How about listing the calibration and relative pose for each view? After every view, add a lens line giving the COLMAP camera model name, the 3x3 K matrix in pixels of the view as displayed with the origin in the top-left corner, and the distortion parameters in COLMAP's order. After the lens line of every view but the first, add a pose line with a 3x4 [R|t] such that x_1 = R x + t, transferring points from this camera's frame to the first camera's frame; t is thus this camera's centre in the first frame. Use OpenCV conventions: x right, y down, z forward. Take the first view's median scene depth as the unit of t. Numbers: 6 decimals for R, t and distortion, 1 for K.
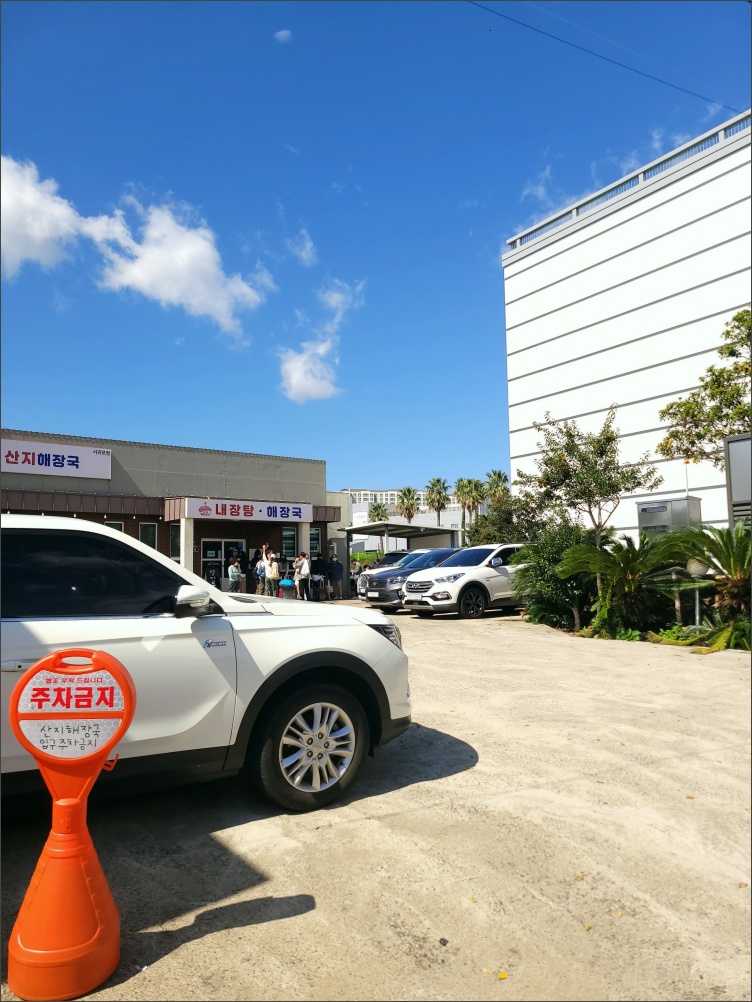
lens RADIAL K [[752.8, 0, 375.0], [0, 752.8, 501.7], [0, 0, 1]] dist [-0.000846, 0.000256]
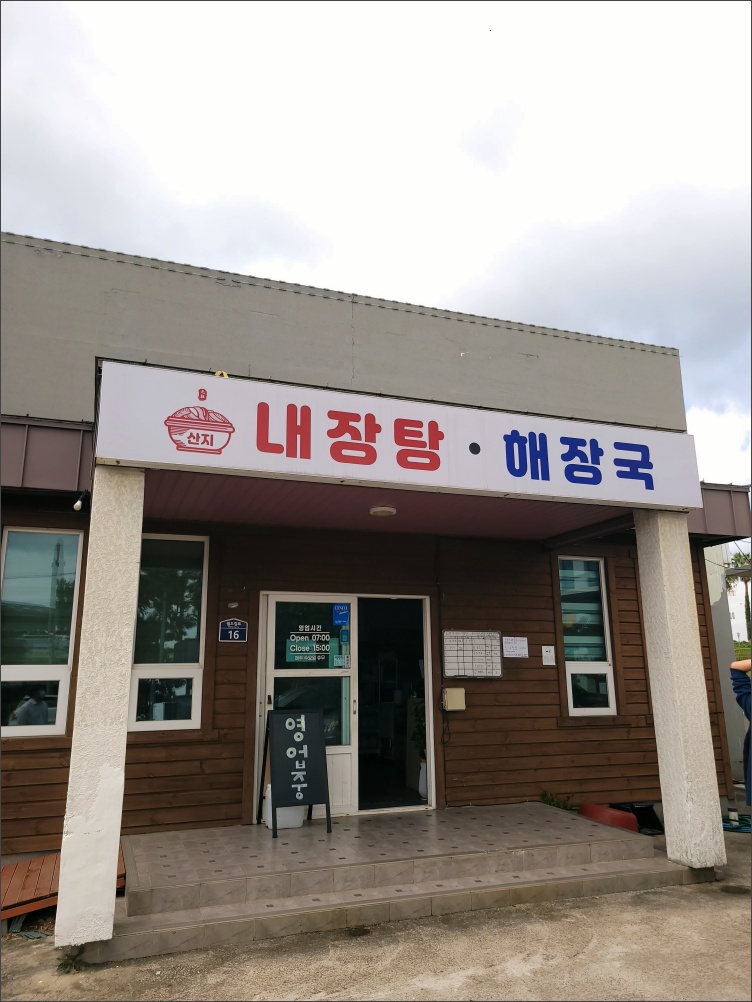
lens RADIAL K [[752.8, 0, 378.1], [0, 752.8, 501.6], [0, 0, 1]] dist [-0.000846, 0.000256]
pose [[0.961134, -0.063141, -0.268765, -0.122380], [0.024502, 0.989163, -0.144762, 0.058814], [0.274993, 0.132550, 0.952265, 0.793125]]
